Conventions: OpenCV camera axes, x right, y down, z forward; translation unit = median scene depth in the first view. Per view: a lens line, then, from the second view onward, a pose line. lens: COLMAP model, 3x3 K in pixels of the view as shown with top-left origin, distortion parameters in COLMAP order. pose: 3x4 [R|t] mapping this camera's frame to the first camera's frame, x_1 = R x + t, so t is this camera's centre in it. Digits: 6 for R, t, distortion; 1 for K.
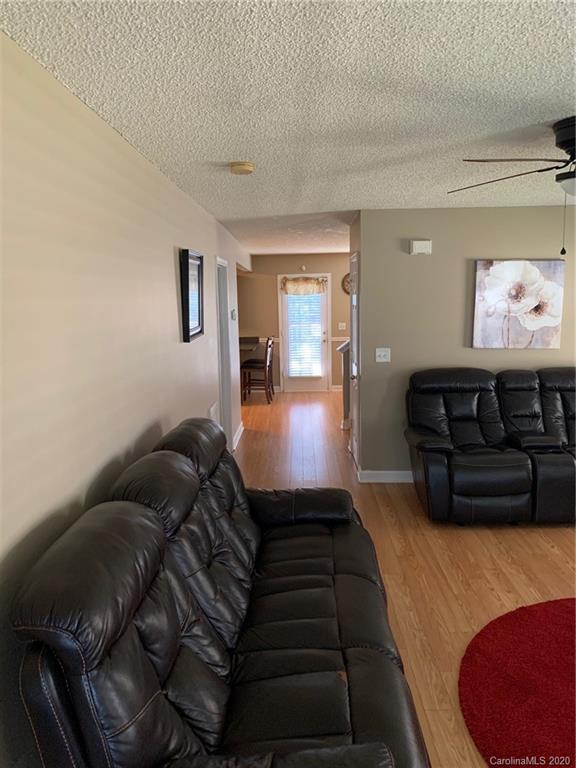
lens RADIAL K [[587.1, 0, 290.9], [0, 587.1, 376.3], [0, 0, 1]] dist [0.021948, -0.021434]
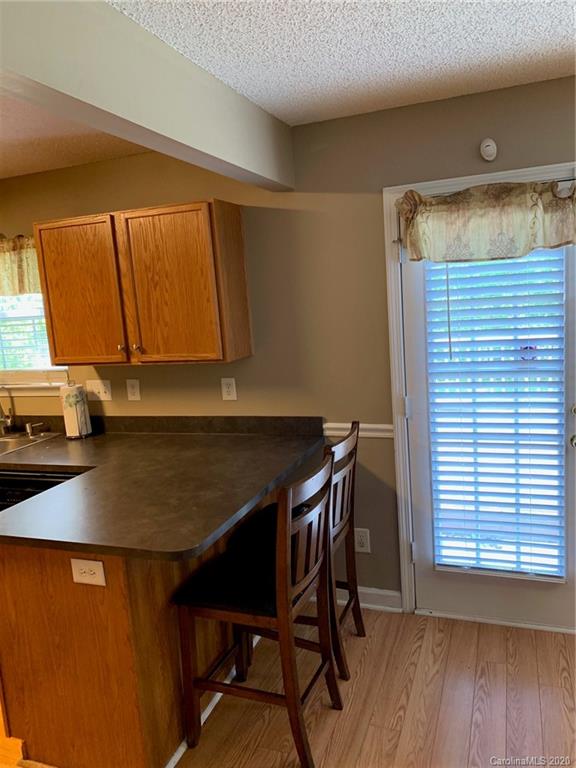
lens RADIAL K [[587.1, 0, 280.6], [0, 587.1, 382.0], [0, 0, 1]] dist [0.021948, -0.021434]
pose [[0.931624, 0.004842, -0.363392, 0.094666], [0.001154, 0.999867, 0.016281, -0.281604], [0.363423, -0.015587, 0.931494, 2.289536]]
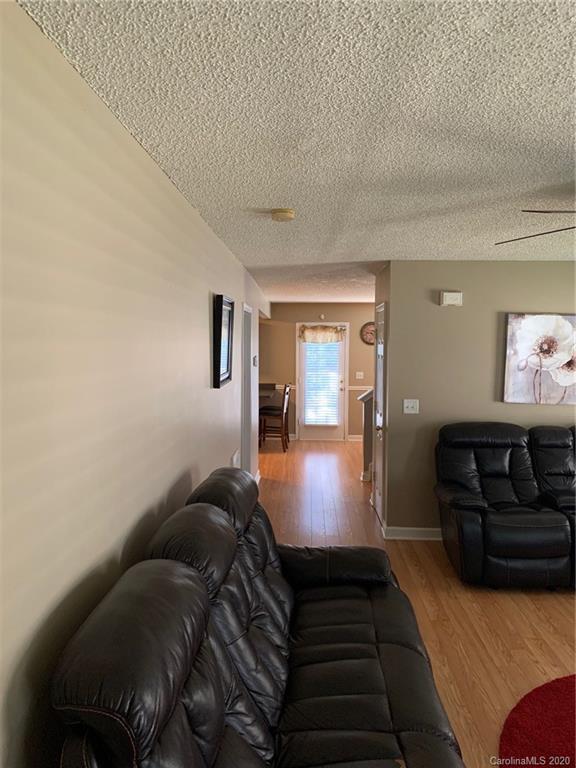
lens RADIAL K [[587.1, 0, 292.4], [0, 587.1, 382.9], [0, 0, 1]] dist [0.021948, -0.021434]
pose [[0.999539, 0.027877, -0.012060, -0.043840], [-0.028643, 0.997215, -0.068856, -0.003973], [0.010107, 0.069169, 0.997554, 0.030508]]
